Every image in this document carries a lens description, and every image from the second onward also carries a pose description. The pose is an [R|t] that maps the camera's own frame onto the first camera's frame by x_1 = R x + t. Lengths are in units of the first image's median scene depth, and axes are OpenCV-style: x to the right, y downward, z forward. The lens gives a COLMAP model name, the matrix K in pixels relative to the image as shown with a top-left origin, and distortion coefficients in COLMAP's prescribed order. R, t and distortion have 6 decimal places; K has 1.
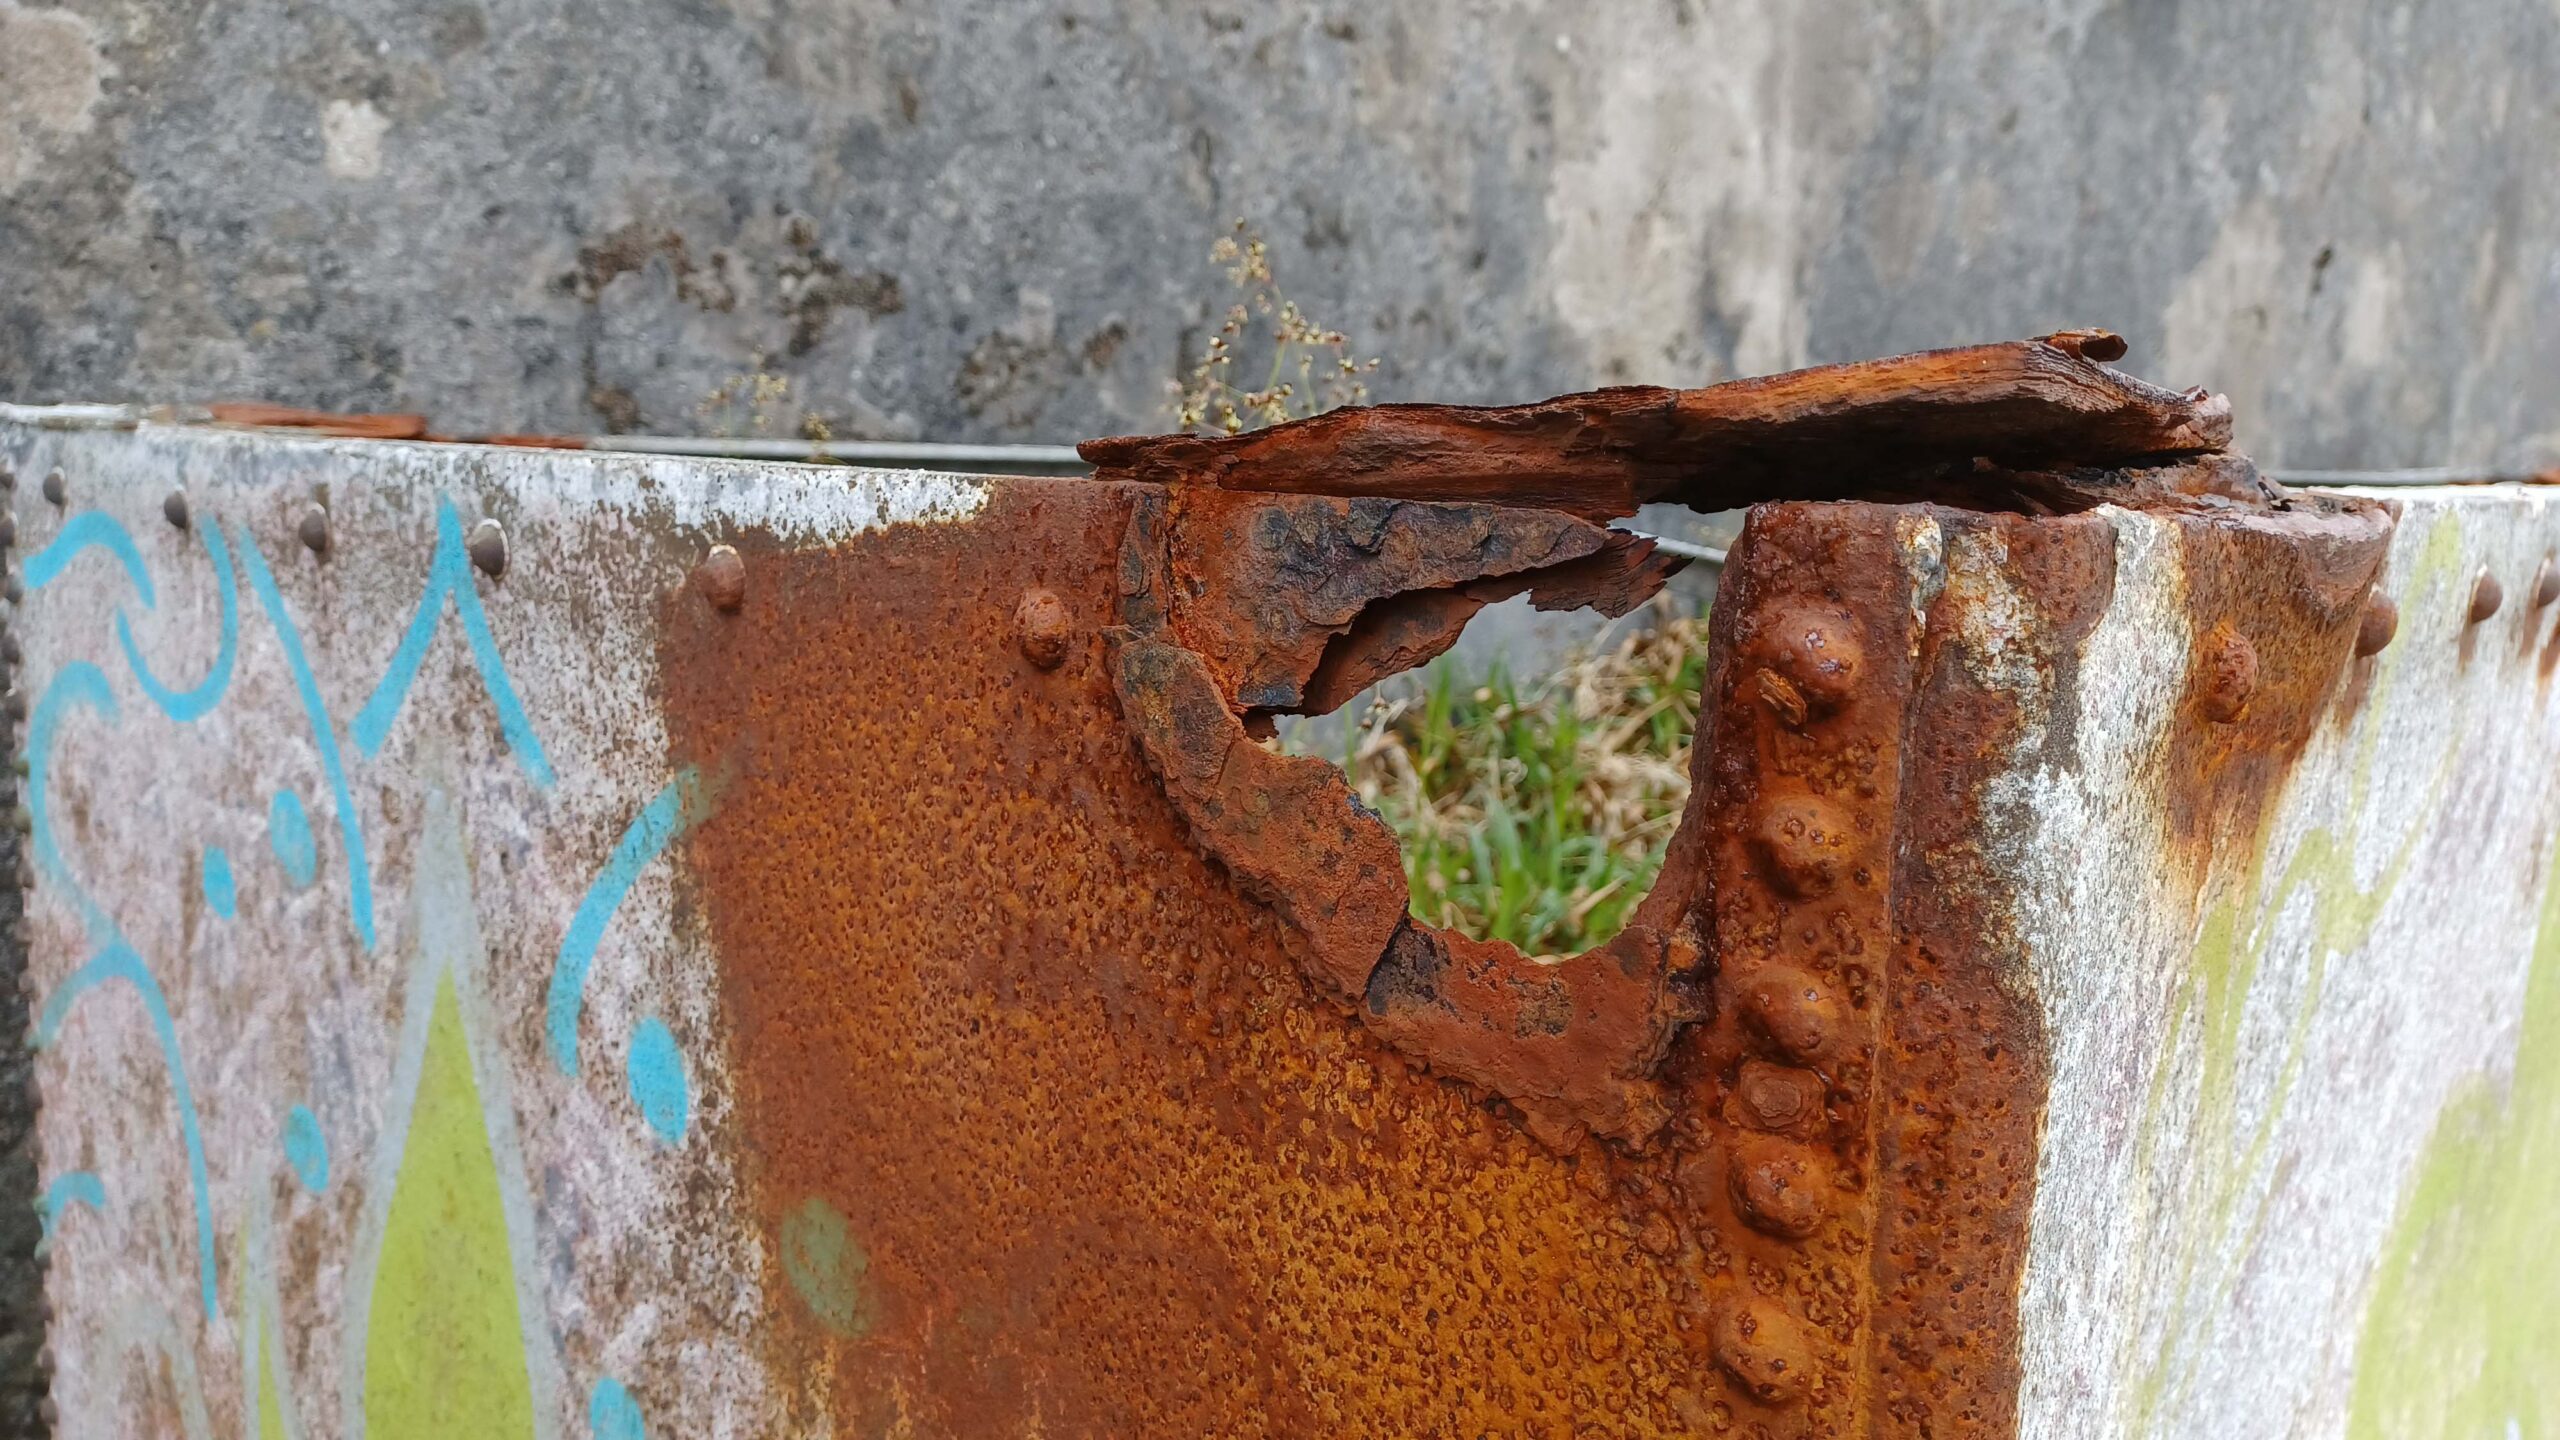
lens RADIAL K [[1937.8, 0, 1197.9], [0, 1937.8, 724.8], [0, 0, 1]] dist [0.106210, -0.189005]
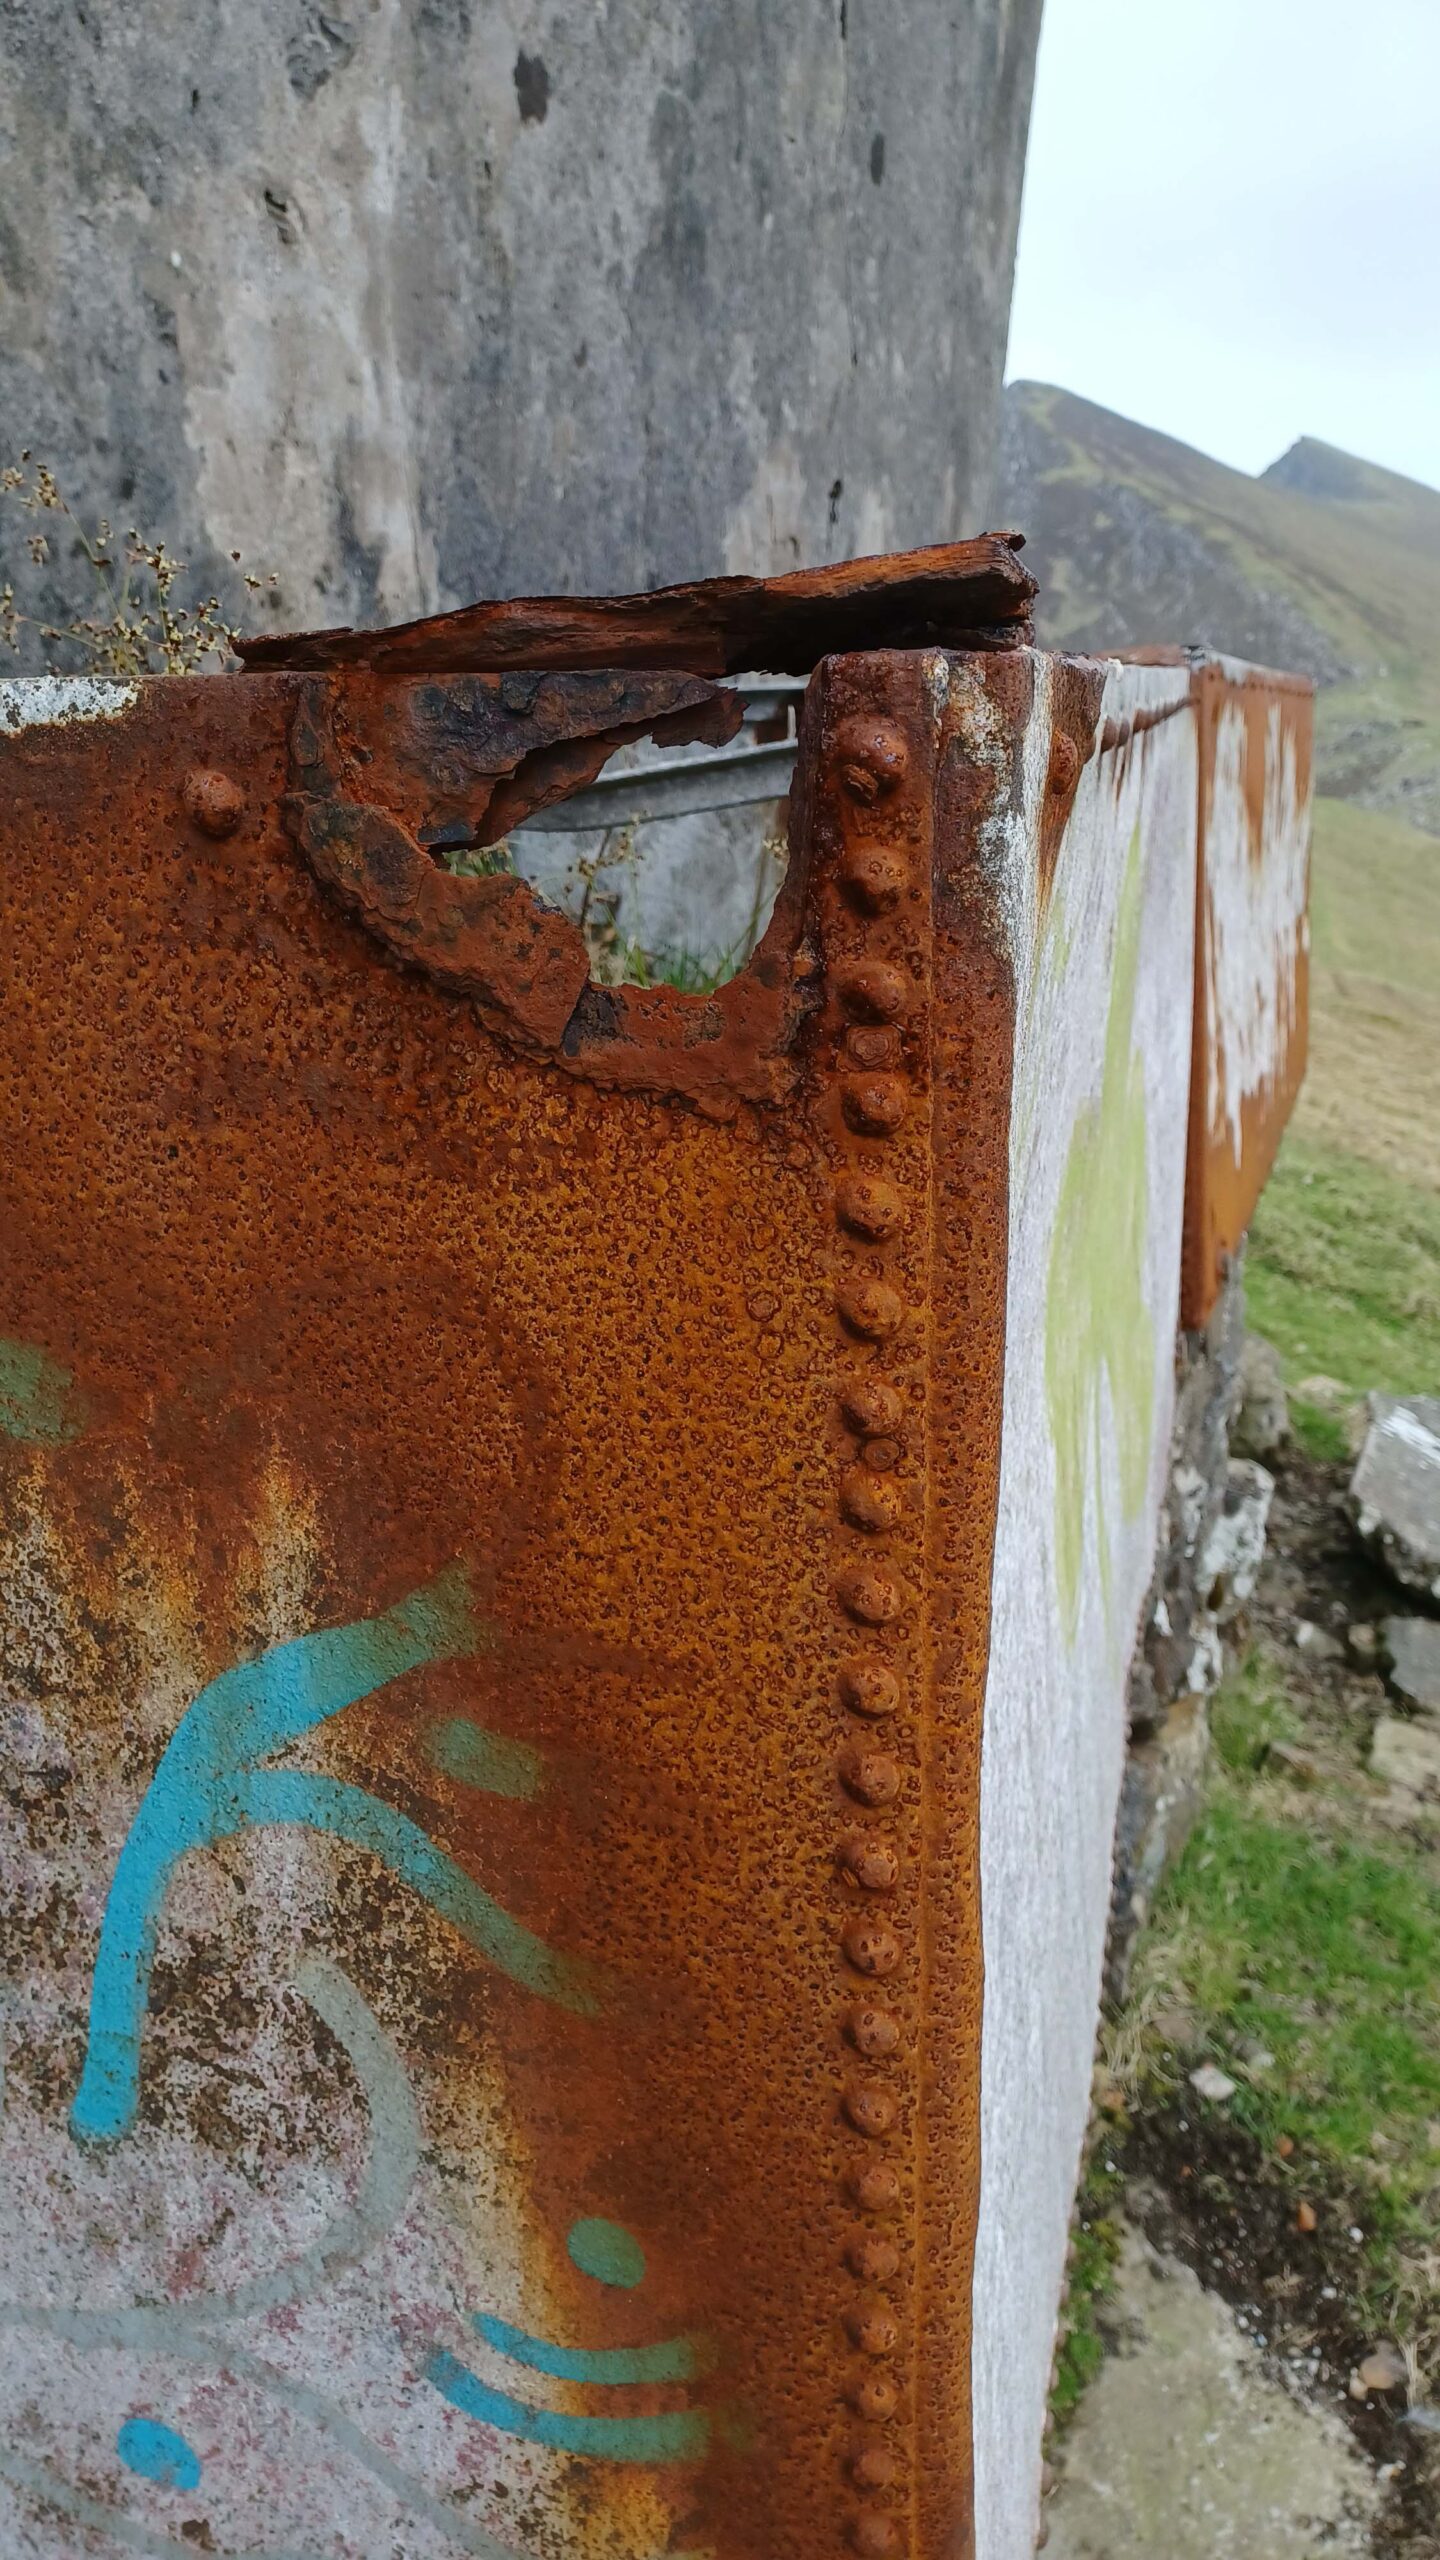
lens RADIAL K [[1937.8, 0, 720.0], [0, 1937.8, 1280.0], [0, 0, 1]] dist [0.106210, -0.189005]
pose [[0.890686, -0.171950, 0.420846, -0.384425], [0.107824, 0.979199, 0.171882, 0.069492], [-0.441648, -0.107716, 0.890699, -0.277665]]
